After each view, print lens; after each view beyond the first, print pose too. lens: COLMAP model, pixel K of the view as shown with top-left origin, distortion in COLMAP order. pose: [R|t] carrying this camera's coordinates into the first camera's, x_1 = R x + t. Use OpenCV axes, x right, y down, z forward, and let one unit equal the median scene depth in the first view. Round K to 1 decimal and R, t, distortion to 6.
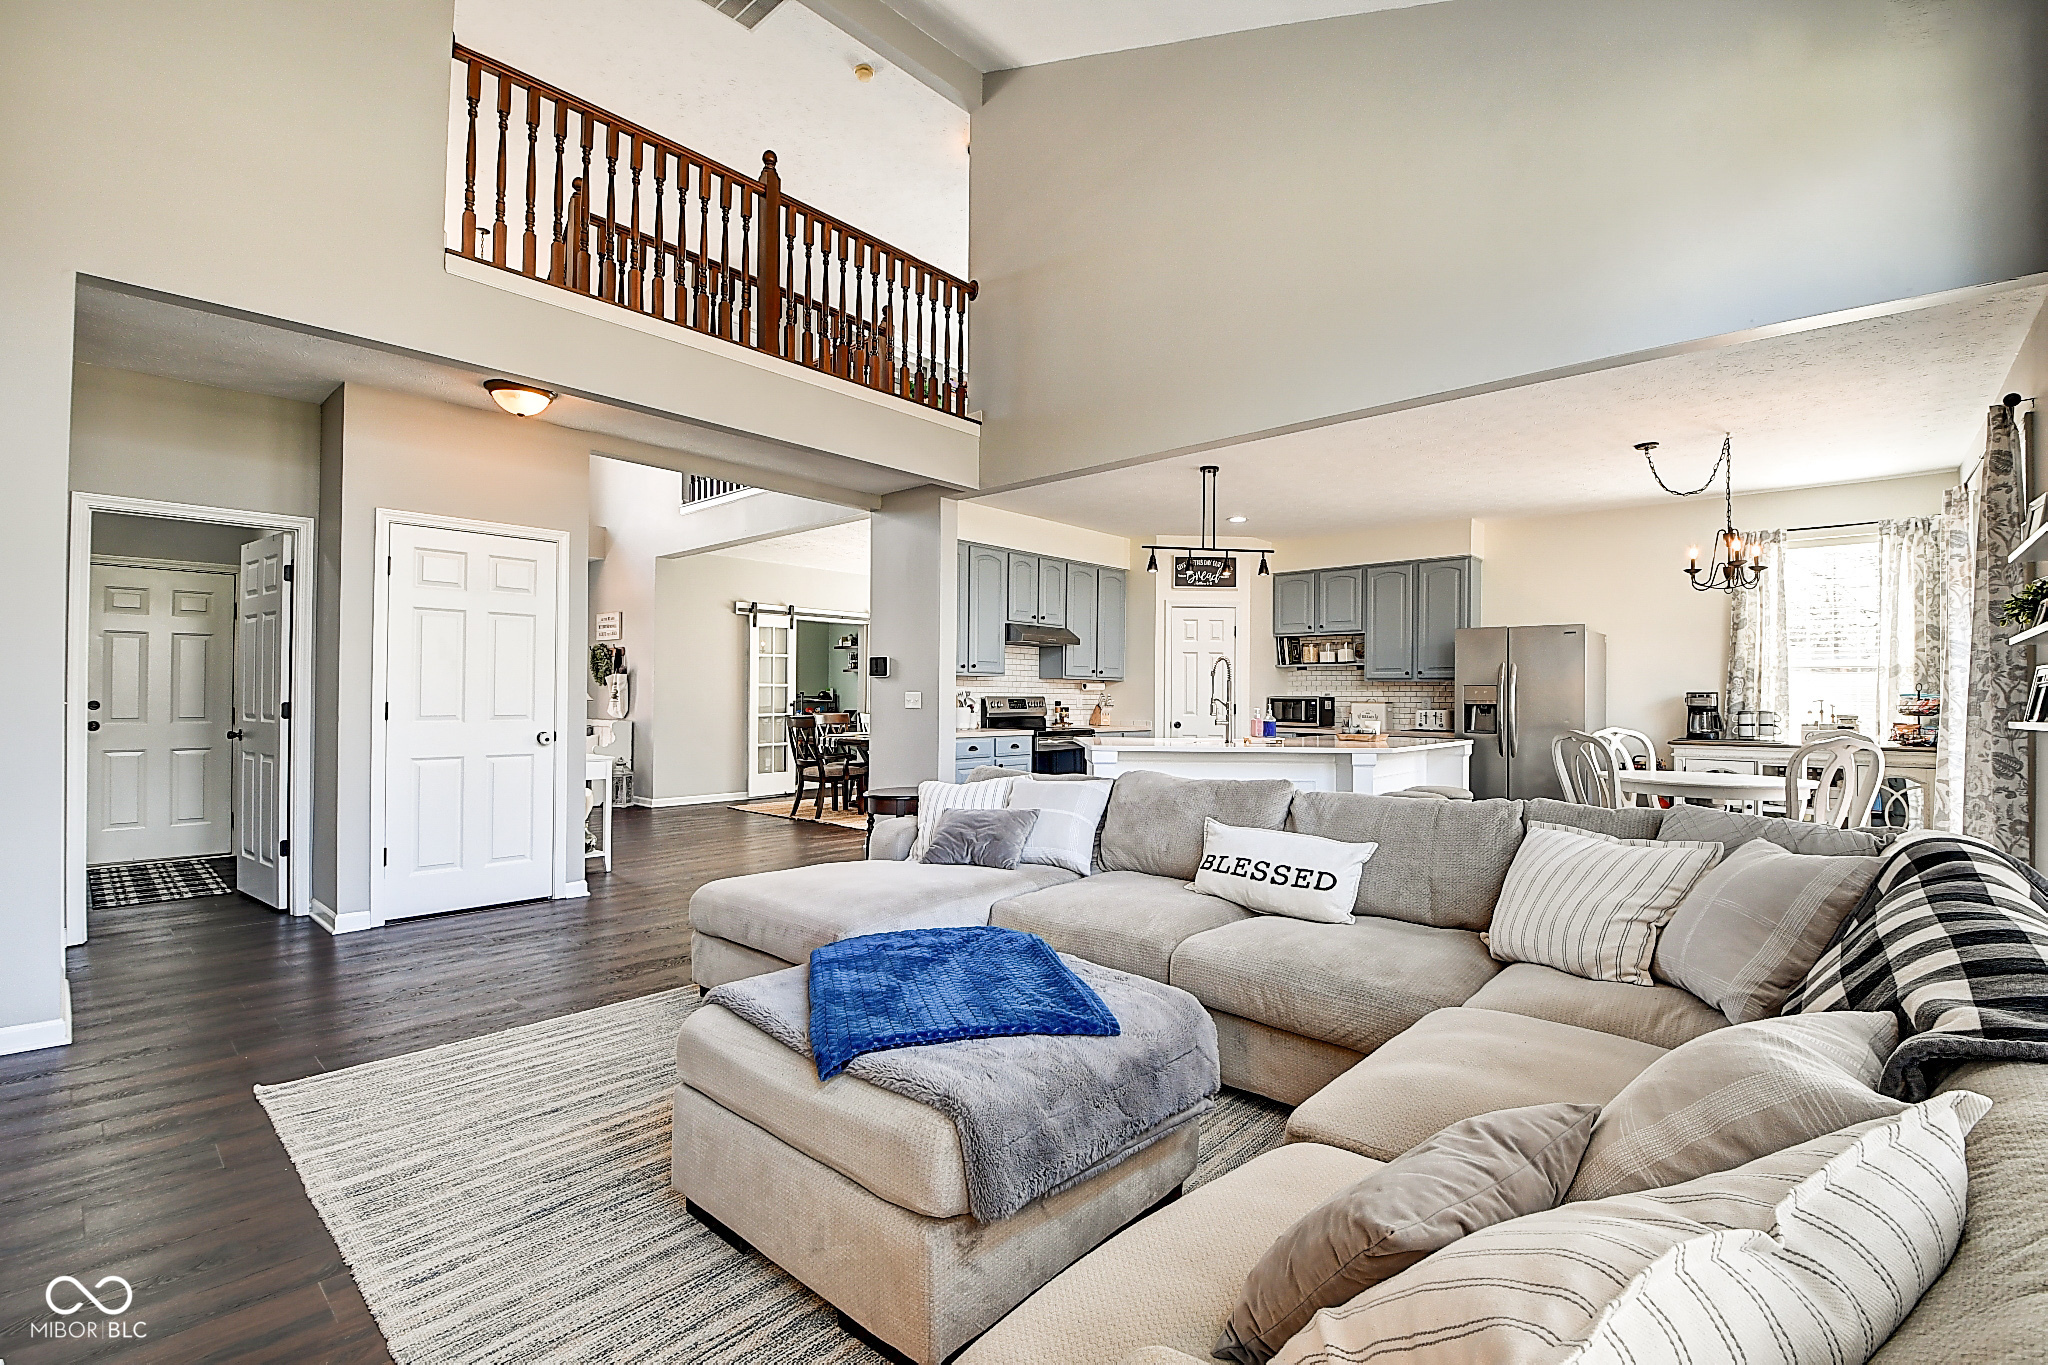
lens RADIAL K [[916.8, 0, 1009.6], [0, 916.8, 686.0], [0, 0, 1]] dist [0.003476, 0.000073]
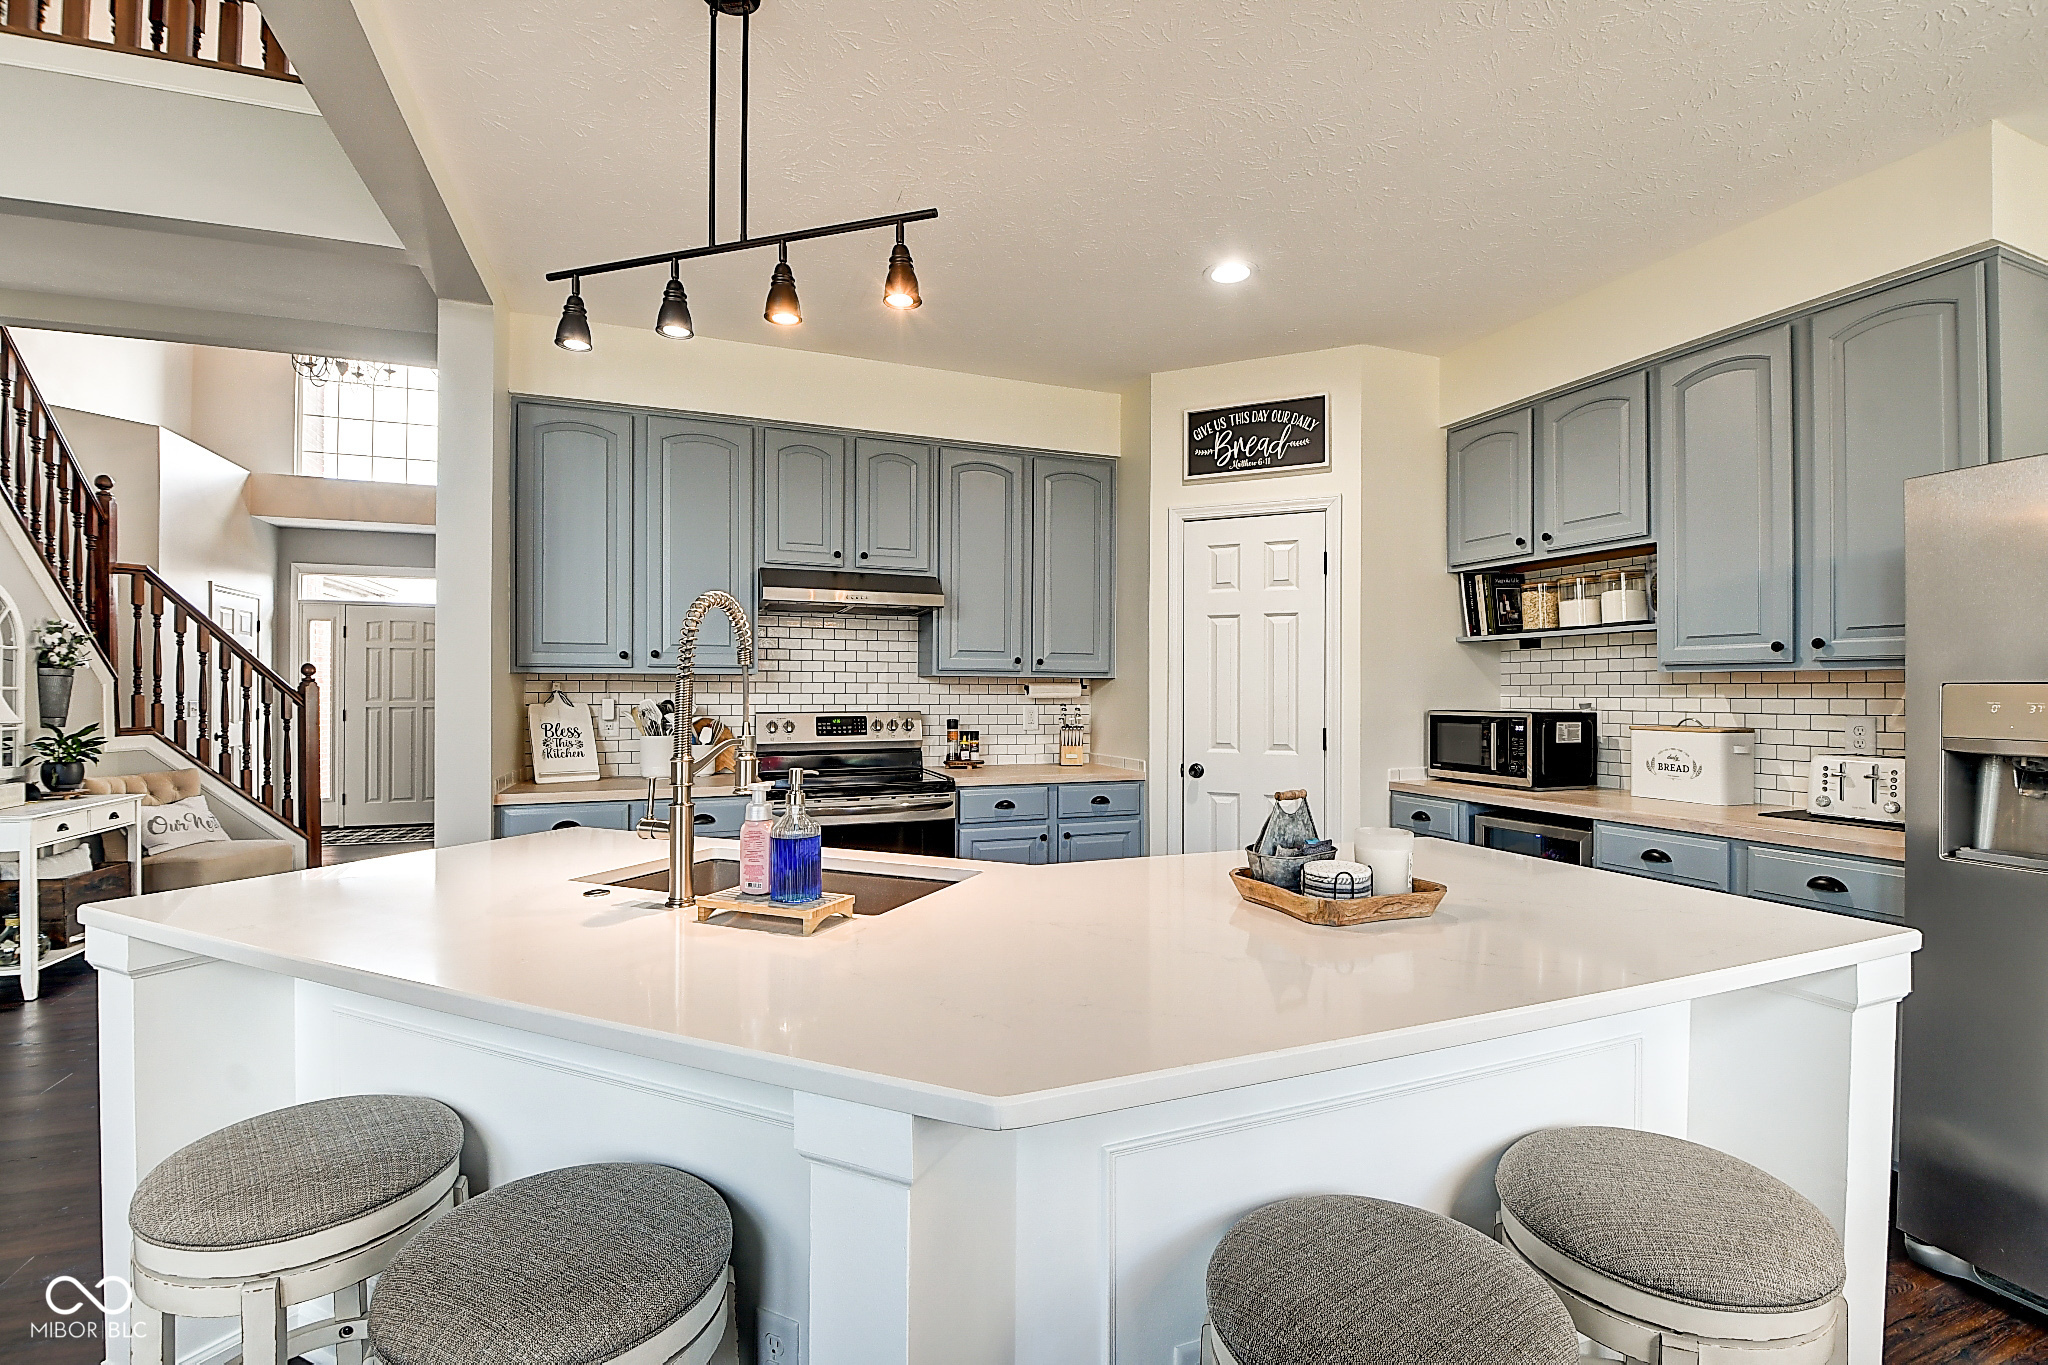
lens RADIAL K [[911.6, 0, 1041.9], [0, 911.6, 691.3], [0, 0, 1]] dist [0.011719, -0.000884]
pose [[0.901138, -0.006834, -0.433478, 0.314517], [0.009395, 0.999949, 0.003766, -0.000824], [0.433430, -0.007467, 0.901156, 0.544169]]
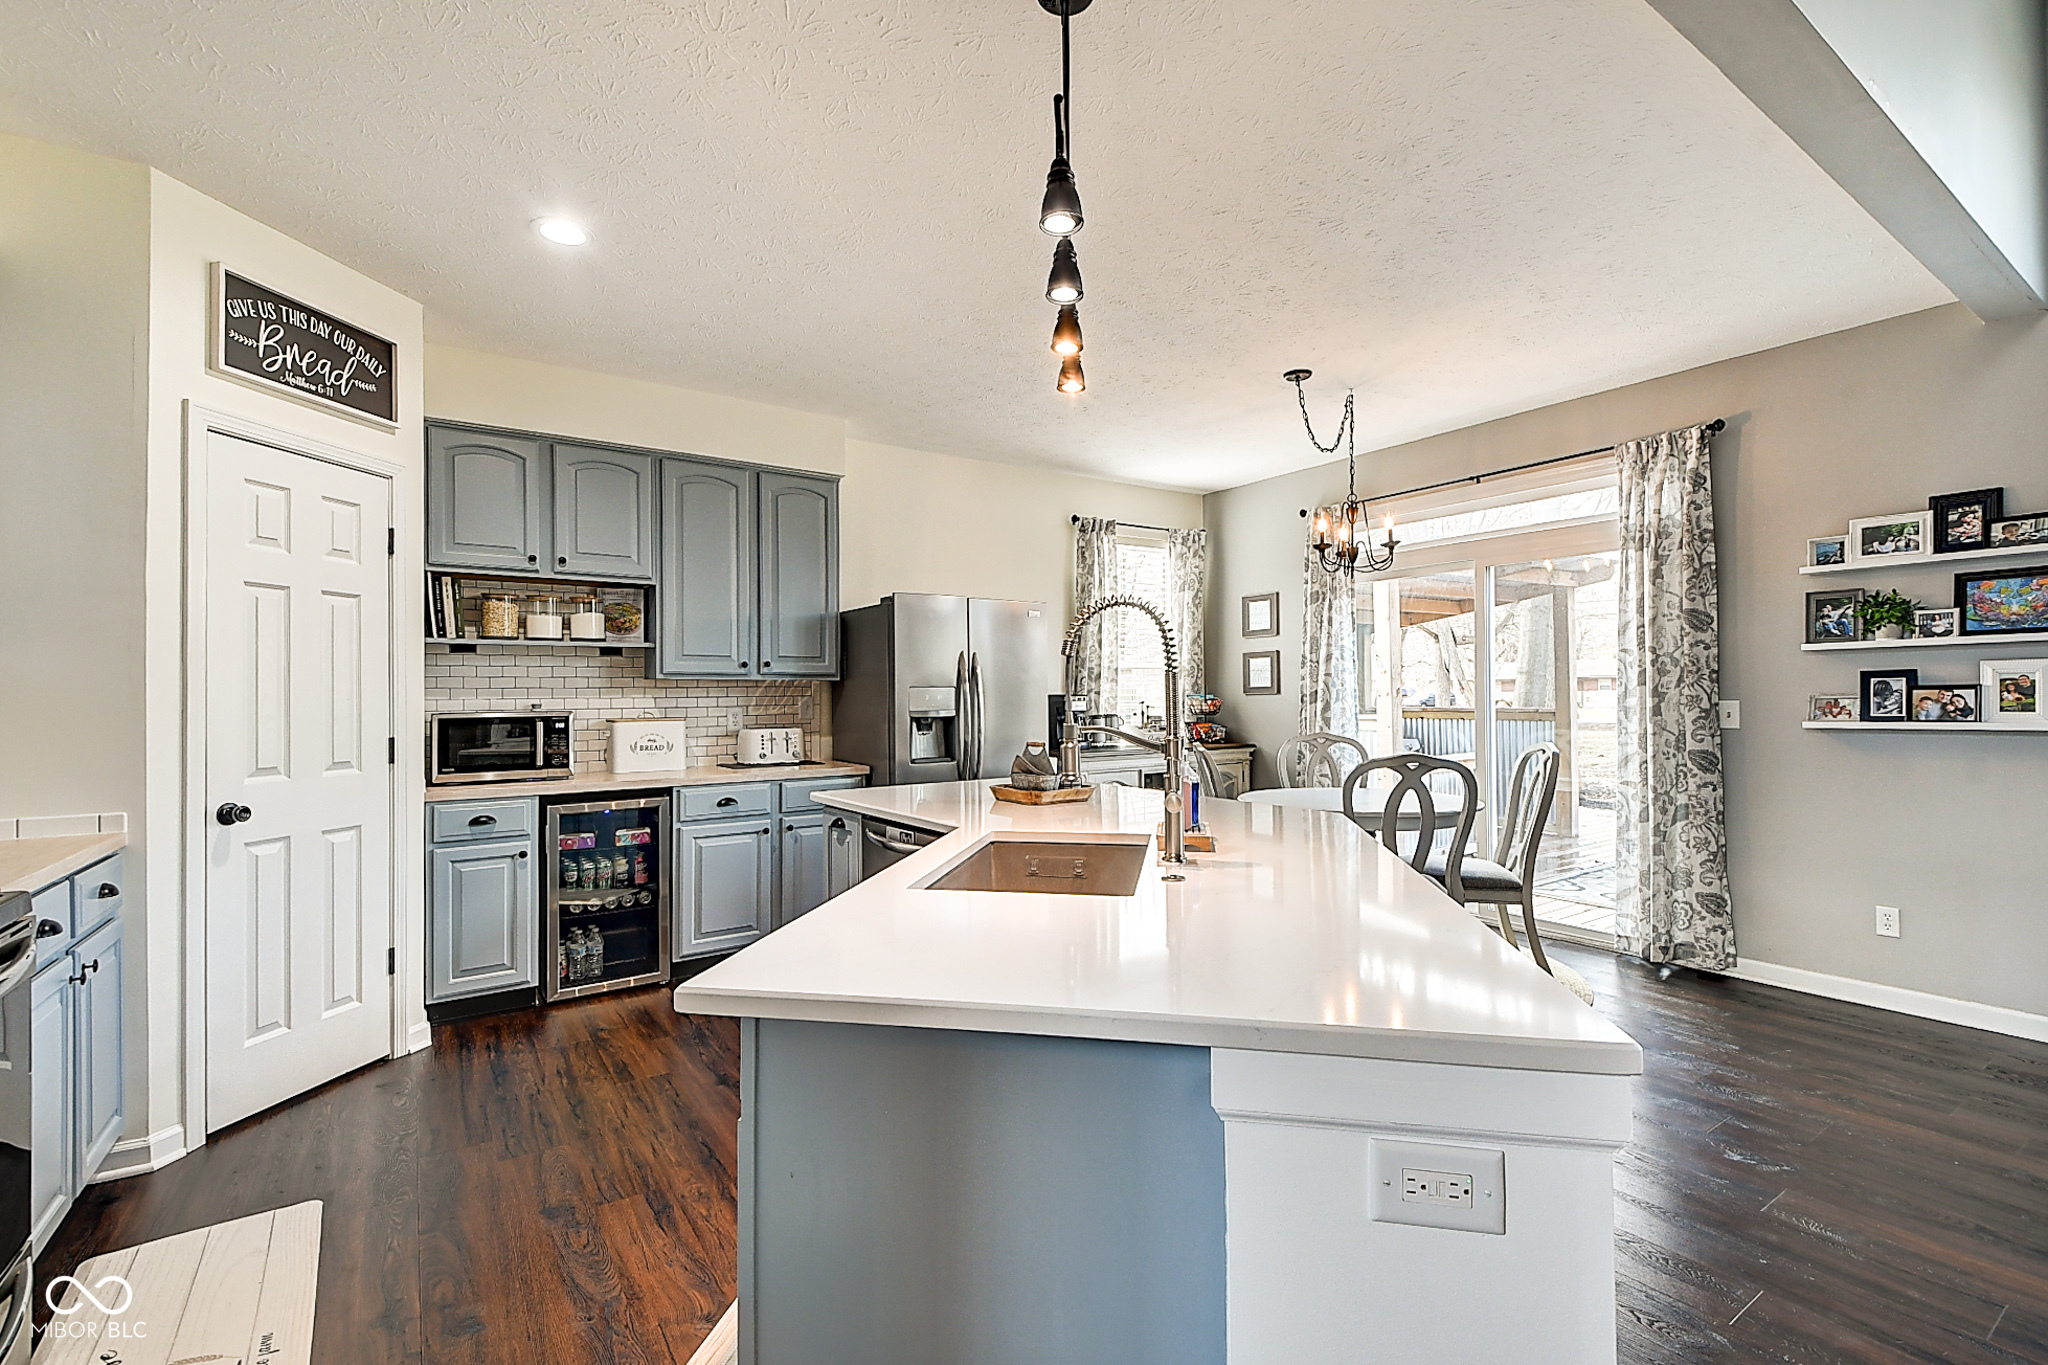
lens RADIAL K [[911.6, 0, 1039.1], [0, 911.6, 686.1], [0, 0, 1]] dist [0.011719, -0.000884]
pose [[0.206513, 0.000167, 0.978444, -0.065255], [0.001538, 0.999999, -0.000496, -0.000265], [-0.978443, 0.001607, 0.206512, 0.667109]]
